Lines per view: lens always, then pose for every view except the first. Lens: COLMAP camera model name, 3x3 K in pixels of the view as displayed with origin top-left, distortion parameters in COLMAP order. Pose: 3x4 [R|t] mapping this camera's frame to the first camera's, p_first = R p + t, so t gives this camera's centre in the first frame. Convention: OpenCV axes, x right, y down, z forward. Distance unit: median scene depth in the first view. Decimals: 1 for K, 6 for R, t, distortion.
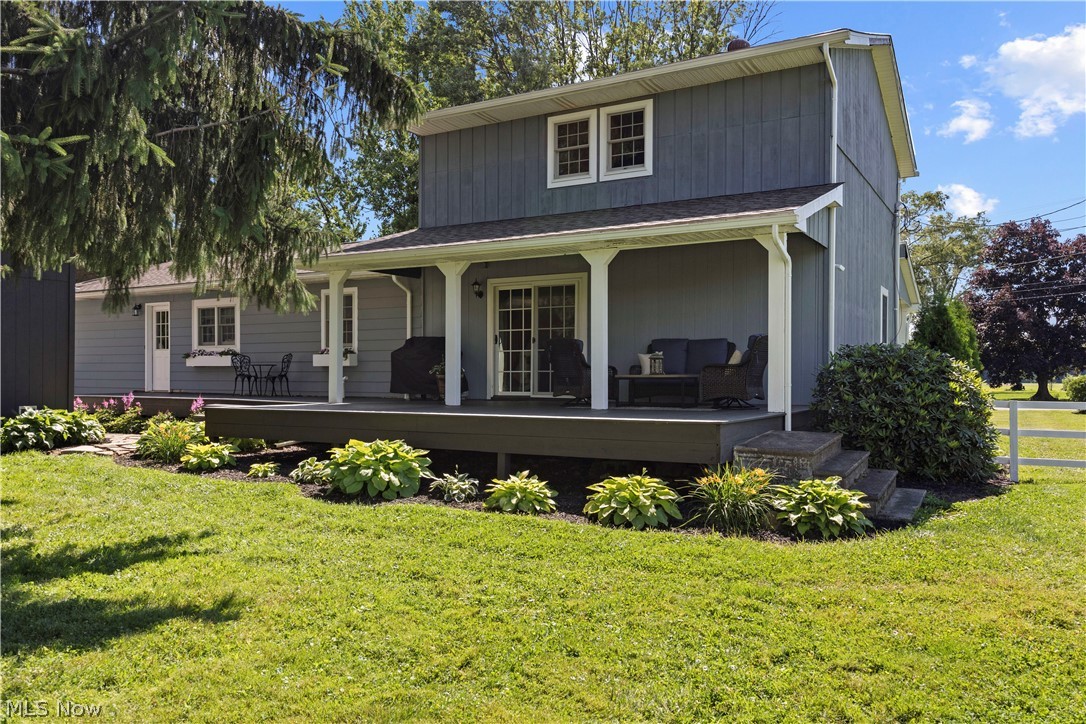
lens RADIAL K [[845.7, 0, 543.8], [0, 845.7, 368.5], [0, 0, 1]] dist [0.014035, 0.005005]
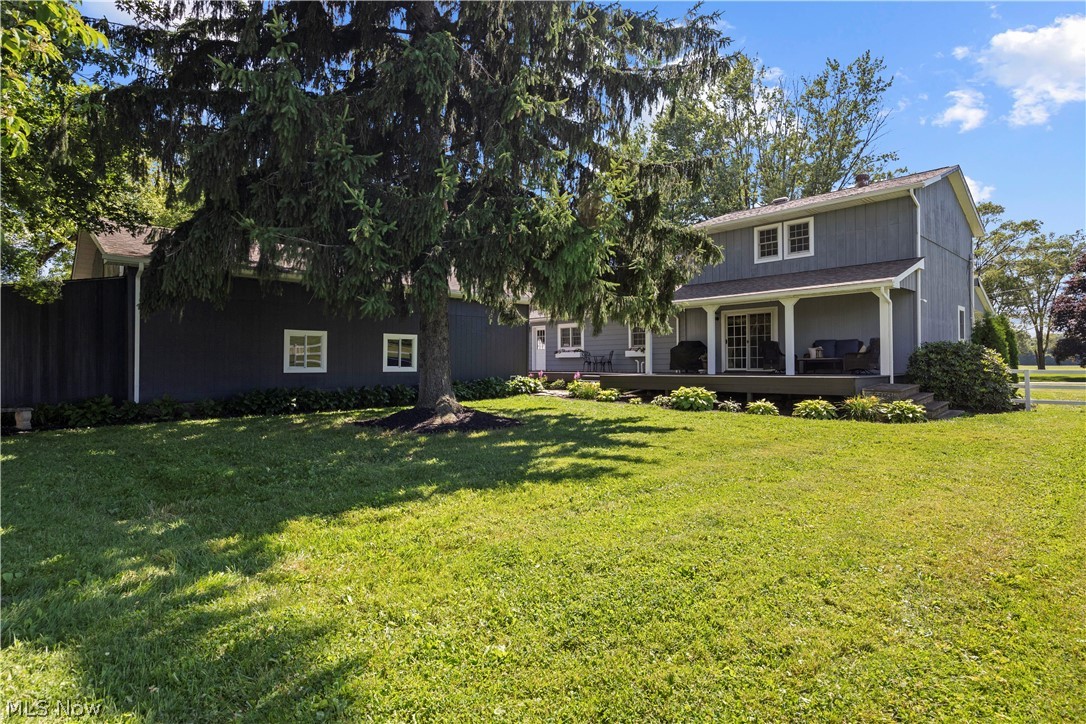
lens RADIAL K [[570.2, 0, 539.5], [0, 570.2, 357.5], [0, 0, 1]] dist [-0.003878, -0.002558]
pose [[0.955910, -0.012486, -0.293394, -0.106640], [0.011848, 0.999922, -0.003952, 0.003242], [0.293421, 0.000302, 0.955983, -0.495398]]
